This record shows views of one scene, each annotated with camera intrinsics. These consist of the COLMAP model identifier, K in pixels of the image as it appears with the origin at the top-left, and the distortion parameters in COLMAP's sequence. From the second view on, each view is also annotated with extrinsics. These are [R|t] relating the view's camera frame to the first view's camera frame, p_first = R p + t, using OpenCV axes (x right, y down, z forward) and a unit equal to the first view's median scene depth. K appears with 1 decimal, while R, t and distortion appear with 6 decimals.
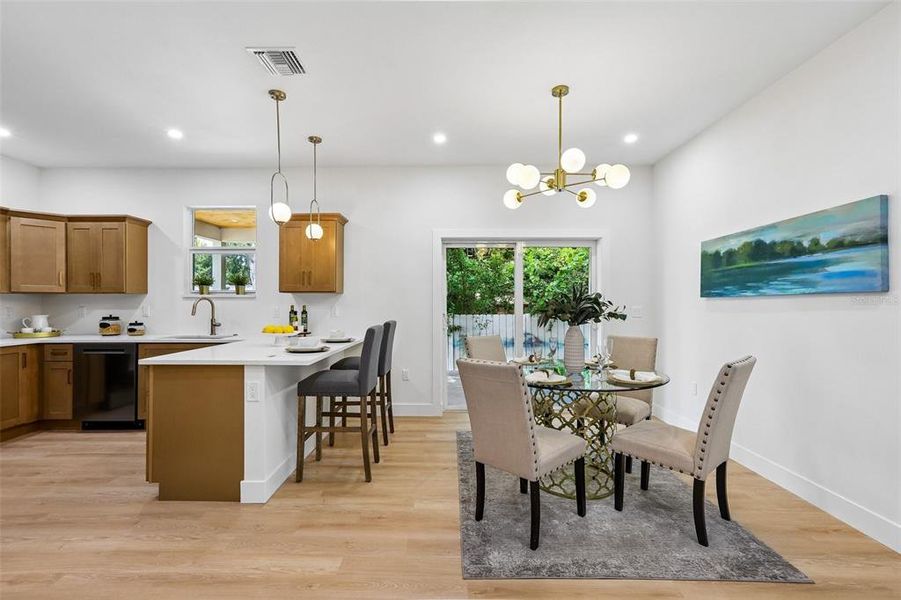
lens RADIAL K [[405.2, 0, 446.7], [0, 405.2, 299.2], [0, 0, 1]] dist [-0.018416, 0.013952]
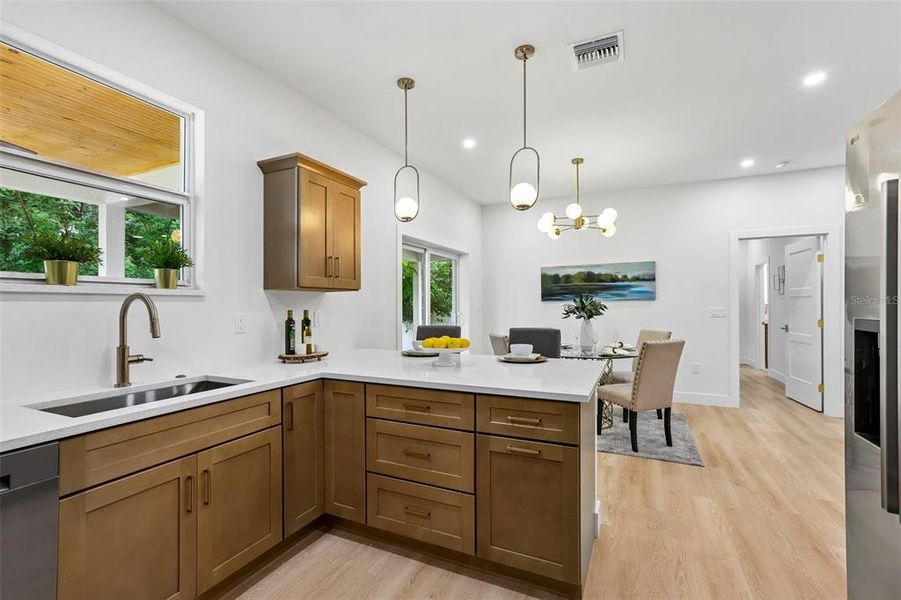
lens RADIAL K [[405.2, 0, 449.1], [0, 405.2, 299.7], [0, 0, 1]] dist [-0.018416, 0.013952]
pose [[0.413482, 0.009565, 0.910462, -1.033655], [-0.003750, 0.999954, -0.008802, 0.004722], [-0.910505, 0.000225, 0.413499, 0.675133]]
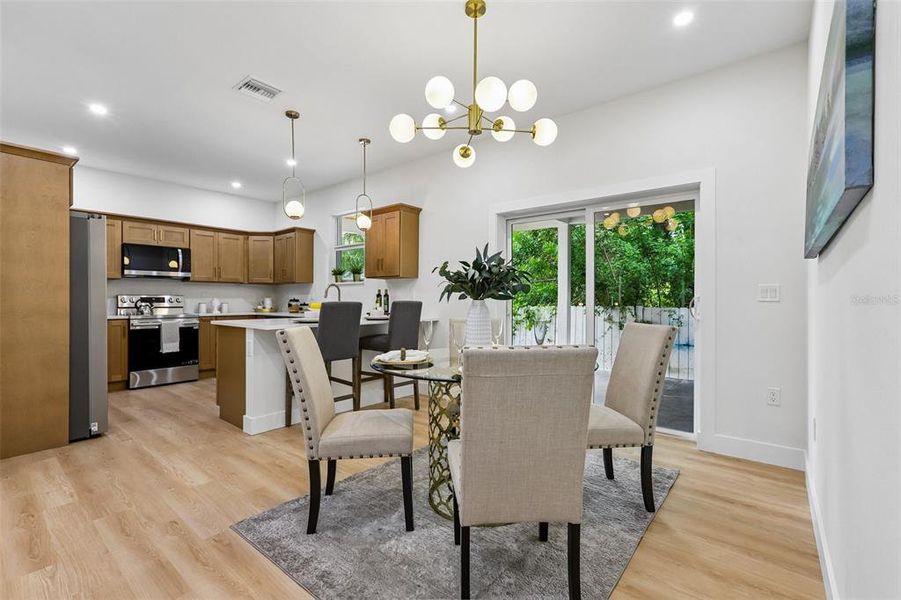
lens RADIAL K [[405.2, 0, 444.6], [0, 405.2, 298.6], [0, 0, 1]] dist [-0.018416, 0.013952]
pose [[0.774137, 0.000045, -0.633018, 0.611919], [0.002539, 0.999992, 0.003177, 0.047029], [0.633013, -0.004067, 0.774130, 0.283761]]
